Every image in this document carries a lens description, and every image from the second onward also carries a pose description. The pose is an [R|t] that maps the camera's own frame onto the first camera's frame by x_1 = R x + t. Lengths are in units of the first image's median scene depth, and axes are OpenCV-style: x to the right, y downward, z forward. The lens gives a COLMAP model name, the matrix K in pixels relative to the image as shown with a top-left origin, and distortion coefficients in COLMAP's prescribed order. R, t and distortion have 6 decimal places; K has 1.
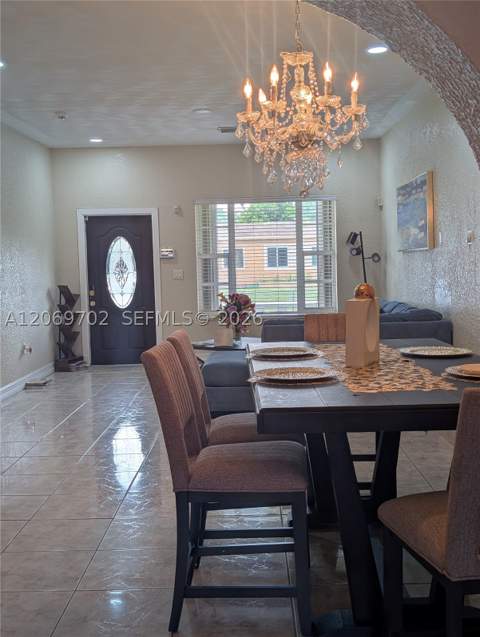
lens RADIAL K [[731.3, 0, 240.0], [0, 731.3, 318.5], [0, 0, 1]] dist [0.077623, -0.025321]
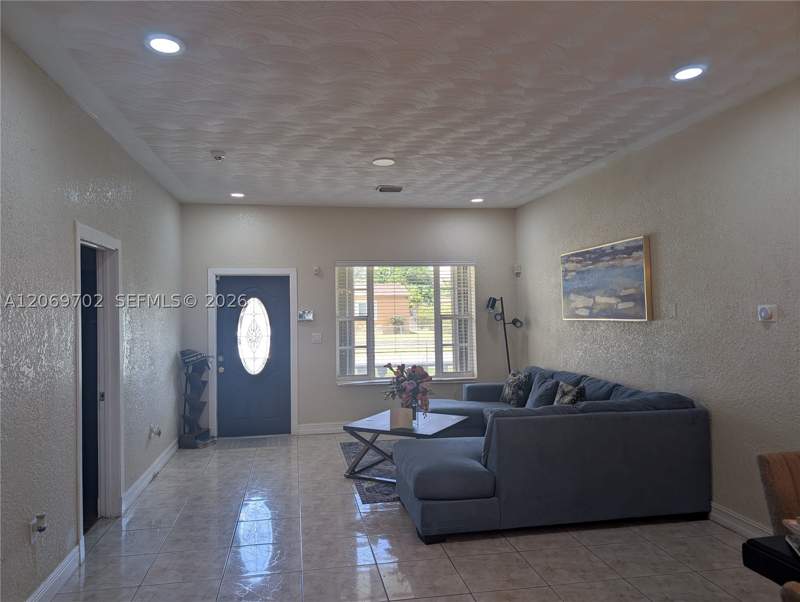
lens RADIAL K [[570.9, 0, 396.7], [0, 570.9, 301.5], [0, 0, 1]] dist [0.001276, -0.008762]
pose [[0.984044, 0.016205, 0.177183, -0.114203], [0.001811, 0.994880, -0.101045, -0.033078], [-0.177913, 0.099753, 0.978977, 0.255274]]
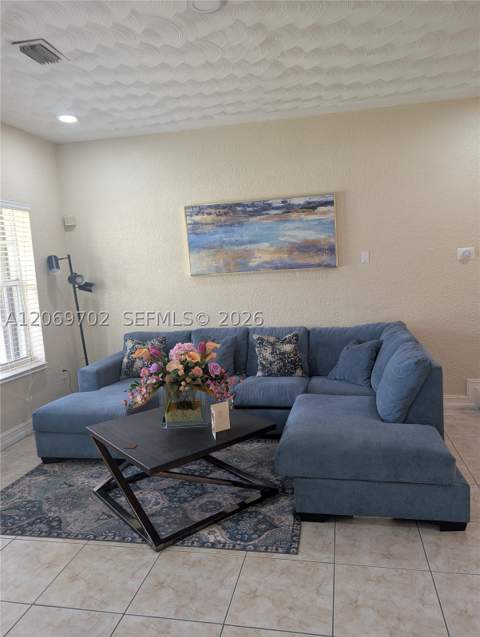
lens RADIAL K [[456.5, 0, 240.0], [0, 456.5, 318.5], [0, 0, 1]] dist [0.030561, -0.000272]
pose [[0.194761, -0.093926, 0.976343, -0.291915], [0.126425, 0.989505, 0.069973, -0.060007], [-0.972669, 0.109806, 0.204591, 0.714148]]
